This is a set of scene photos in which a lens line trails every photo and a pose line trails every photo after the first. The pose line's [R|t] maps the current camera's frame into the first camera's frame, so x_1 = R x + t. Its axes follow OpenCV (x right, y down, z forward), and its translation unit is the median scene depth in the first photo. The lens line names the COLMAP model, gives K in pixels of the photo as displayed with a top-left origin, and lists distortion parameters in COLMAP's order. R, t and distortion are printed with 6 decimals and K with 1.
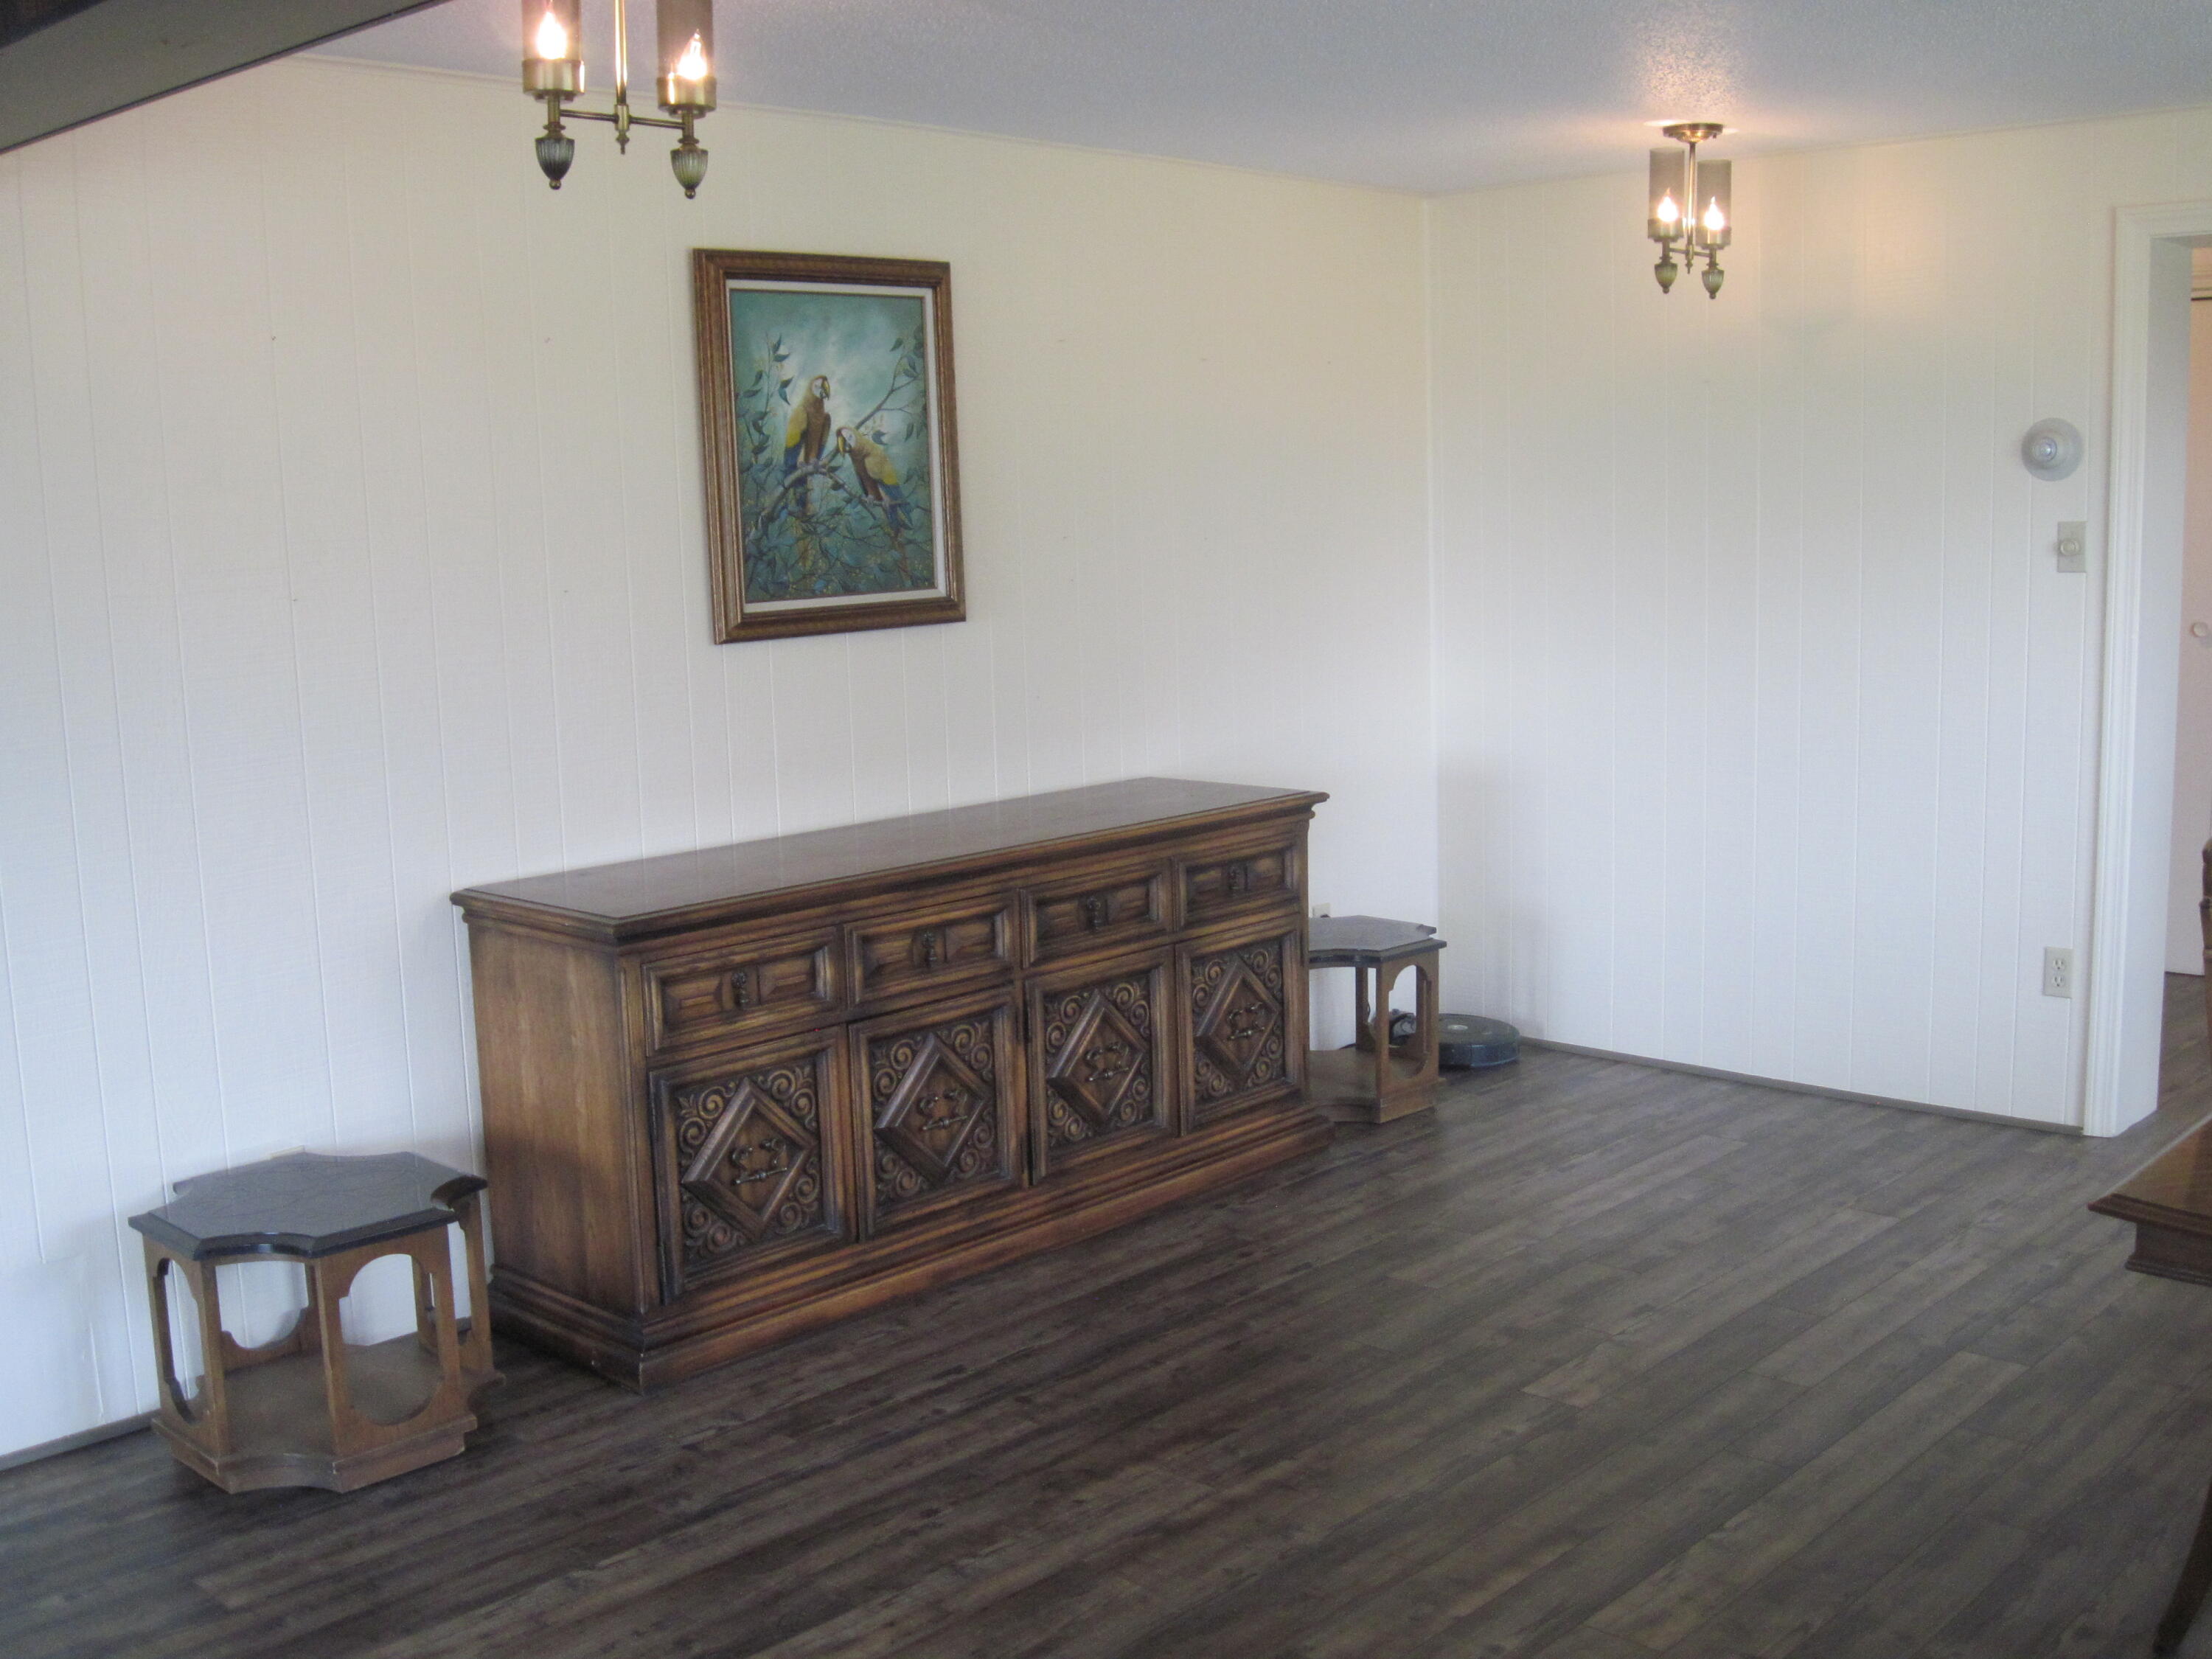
lens RADIAL K [[2300.8, 0, 1115.8], [0, 2300.8, 867.0], [0, 0, 1]] dist [-0.107560, 0.017791]
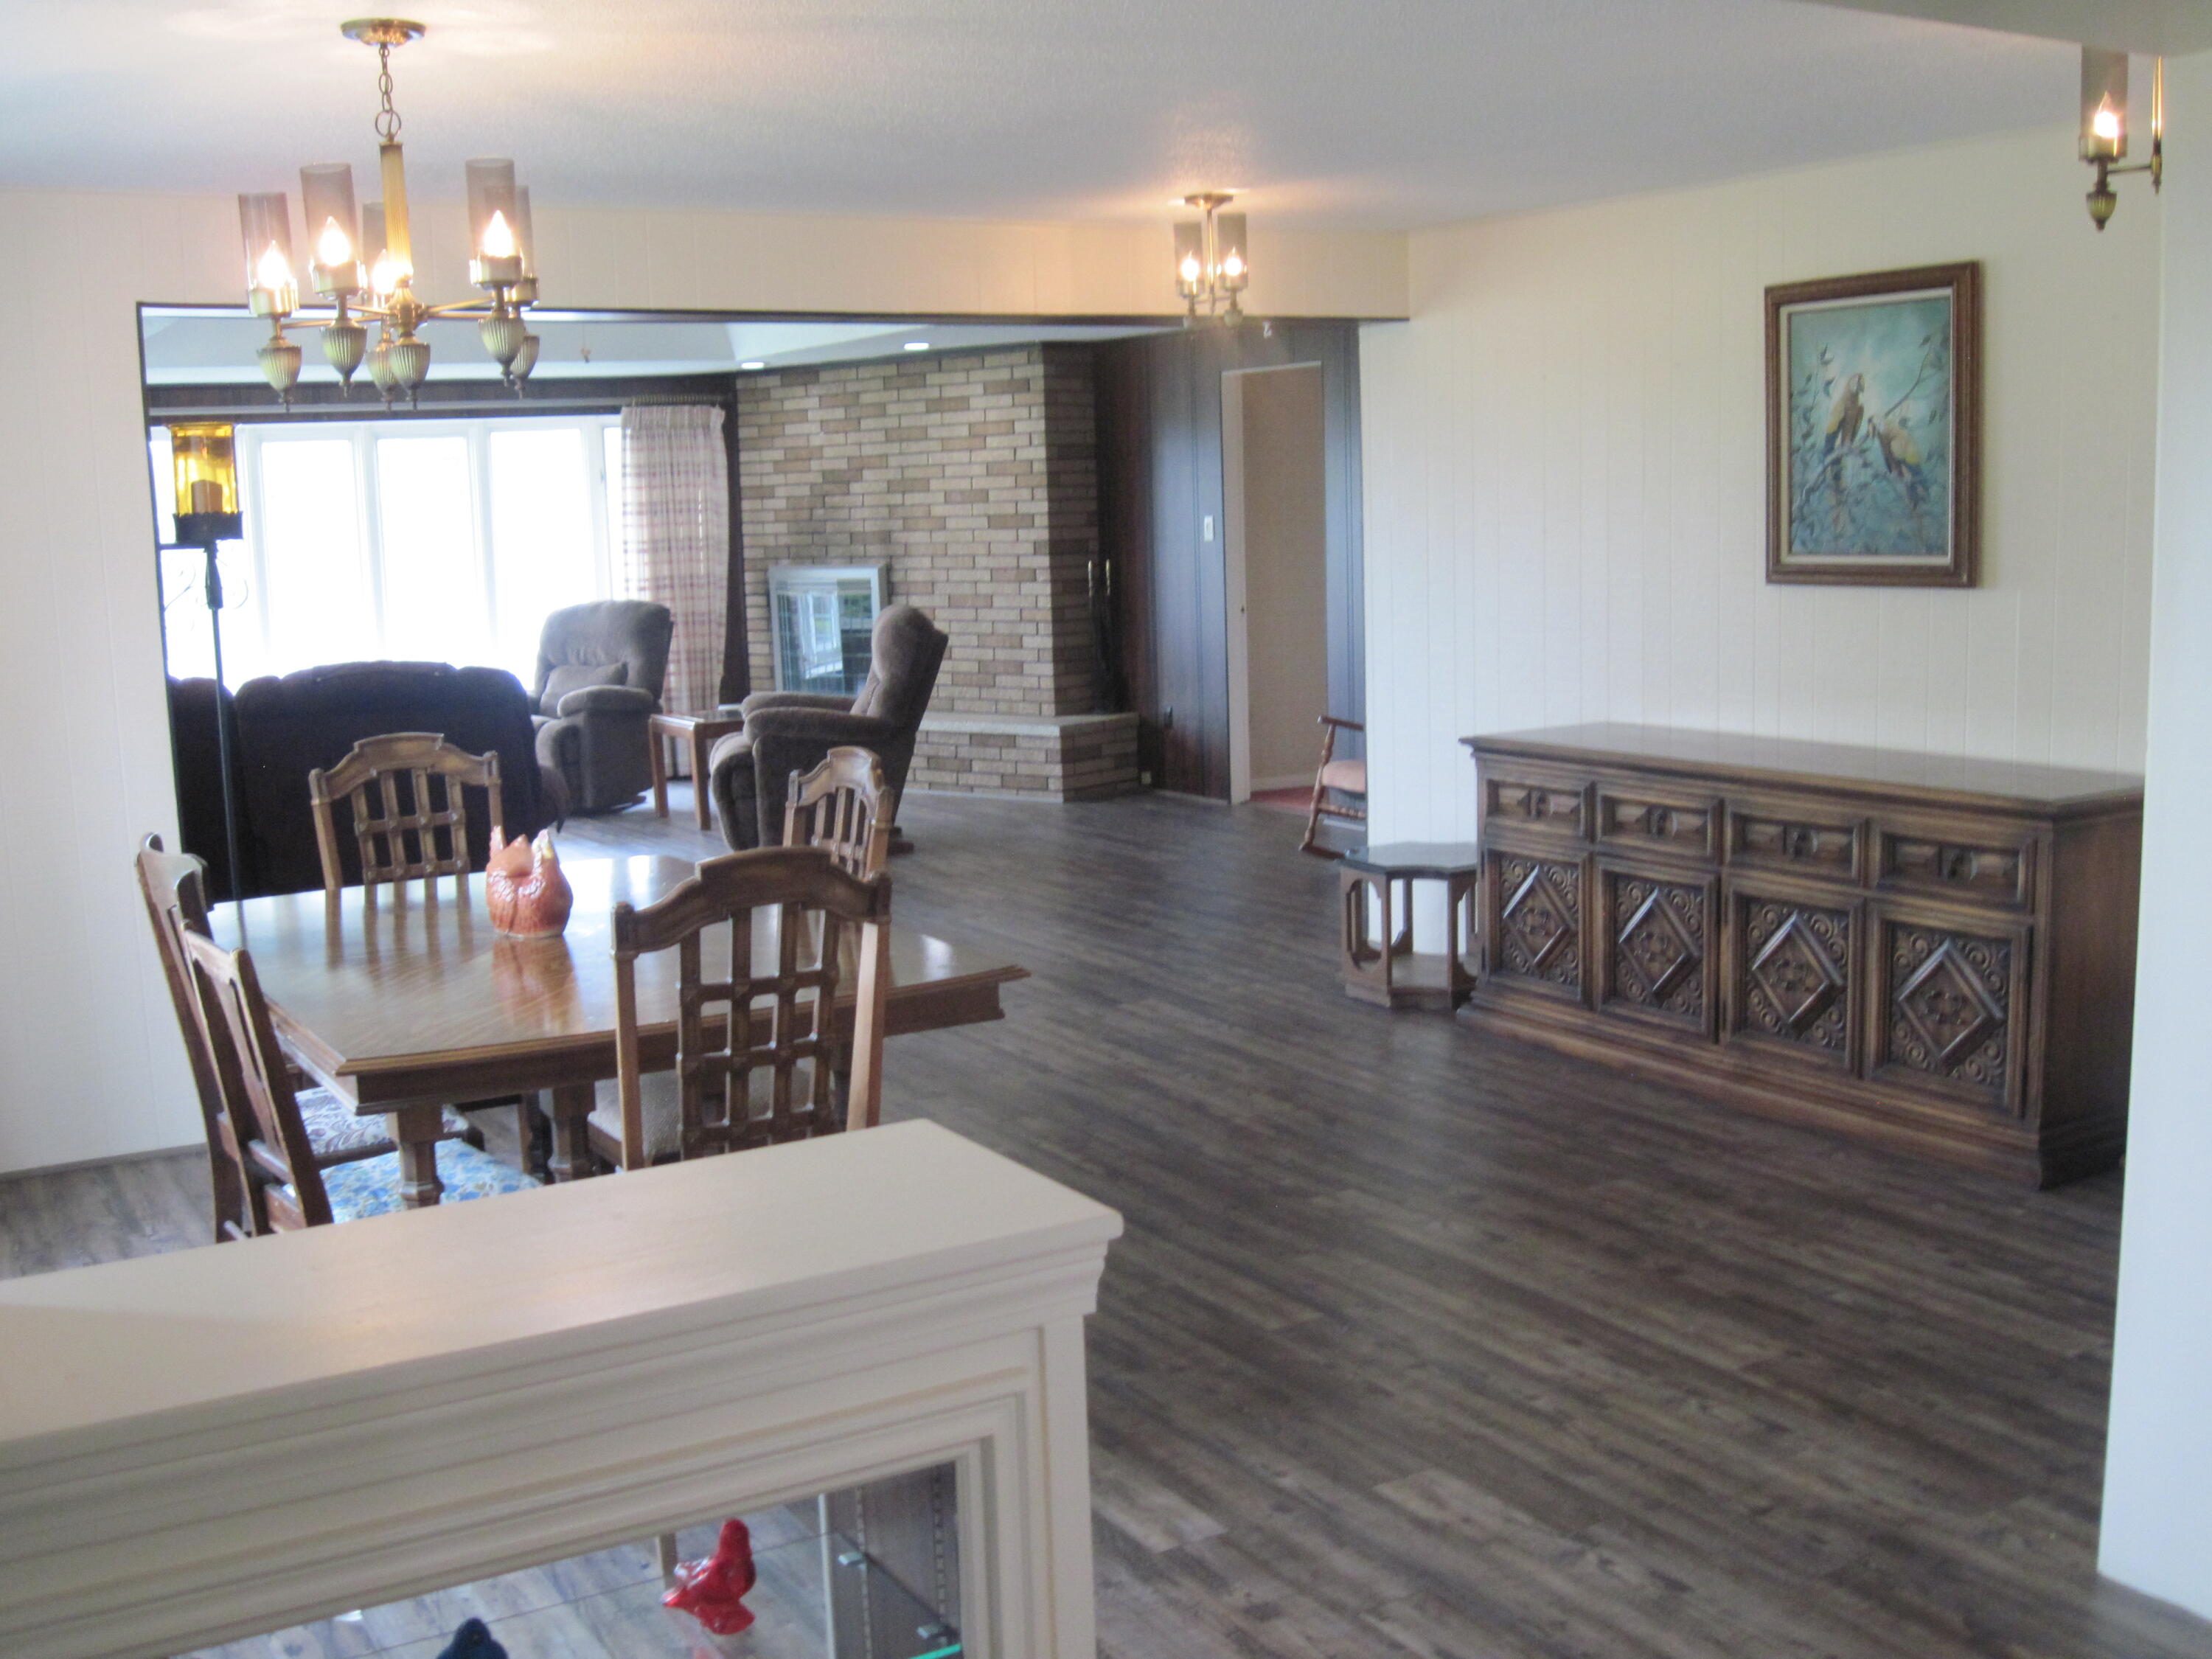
lens RADIAL K [[2292.9, 0, 1095.9], [0, 2292.9, 881.5], [0, 0, 1]] dist [-0.115331, 0.028903]
pose [[-0.280197, 0.191177, -0.940713, 1.161687], [-0.119011, 0.965489, 0.231660, -0.182959], [0.952537, 0.176866, -0.247775, 0.955784]]
